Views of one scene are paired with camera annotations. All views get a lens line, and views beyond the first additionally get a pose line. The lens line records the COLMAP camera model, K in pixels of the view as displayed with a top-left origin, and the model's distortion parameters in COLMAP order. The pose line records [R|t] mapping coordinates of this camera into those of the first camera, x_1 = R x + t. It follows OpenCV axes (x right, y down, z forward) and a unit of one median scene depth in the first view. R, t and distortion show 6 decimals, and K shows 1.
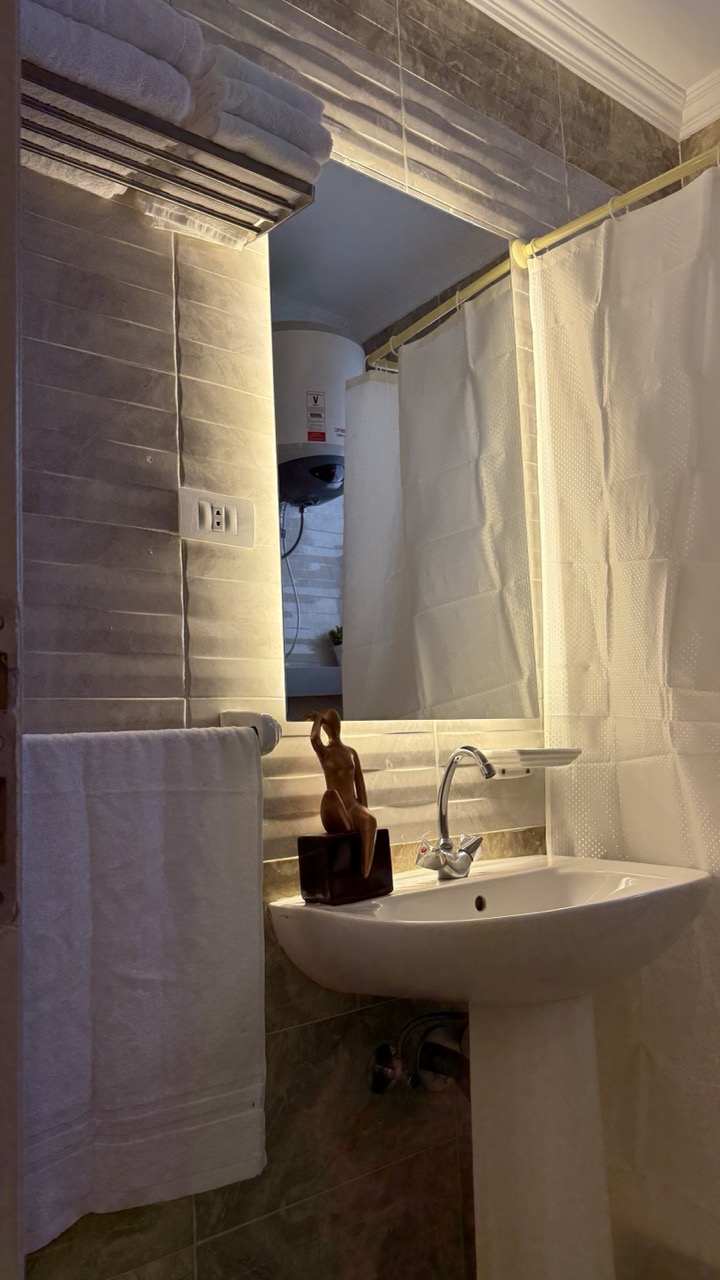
lens RADIAL K [[904.3, 0, 355.4], [0, 904.3, 634.4], [0, 0, 1]] dist [0.076581, -0.102470]
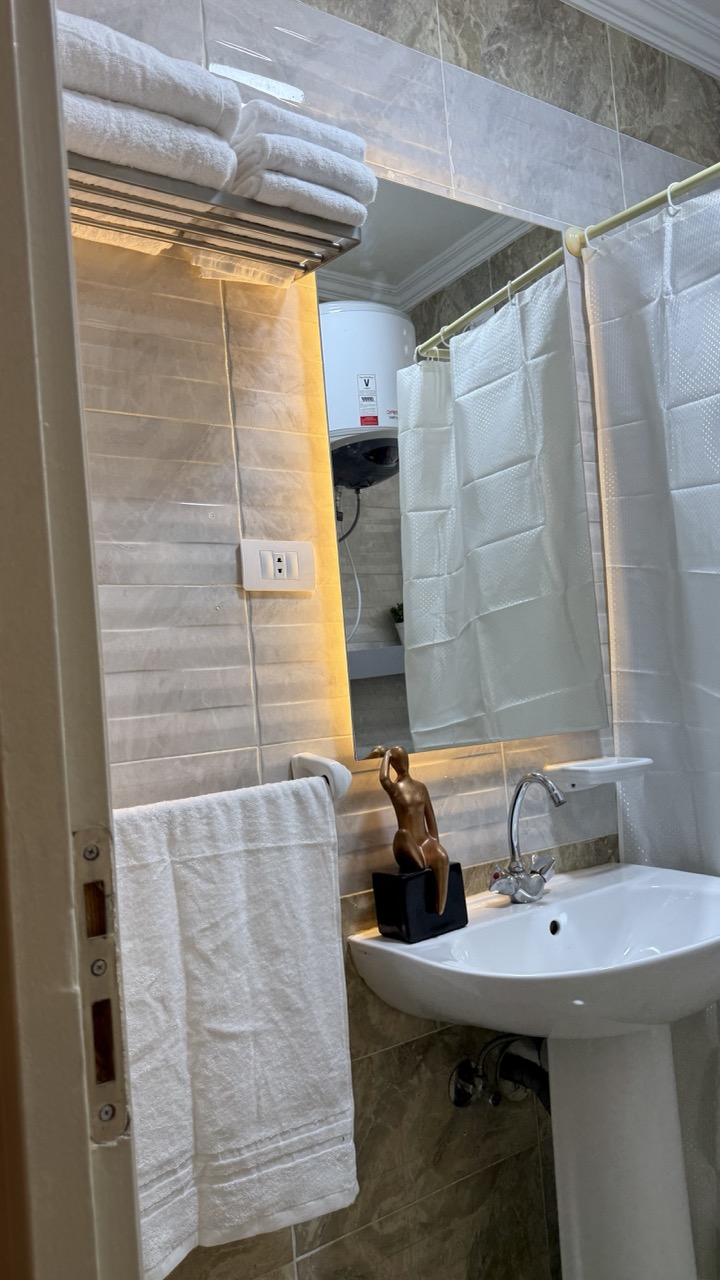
lens RADIAL K [[904.3, 0, 344.3], [0, 904.3, 617.3], [0, 0, 1]] dist [0.076581, -0.102470]
pose [[0.995992, -0.041926, -0.079005, -0.001503], [0.047220, 0.996677, 0.066371, -0.129493], [0.075959, -0.069836, 0.994662, -0.007577]]
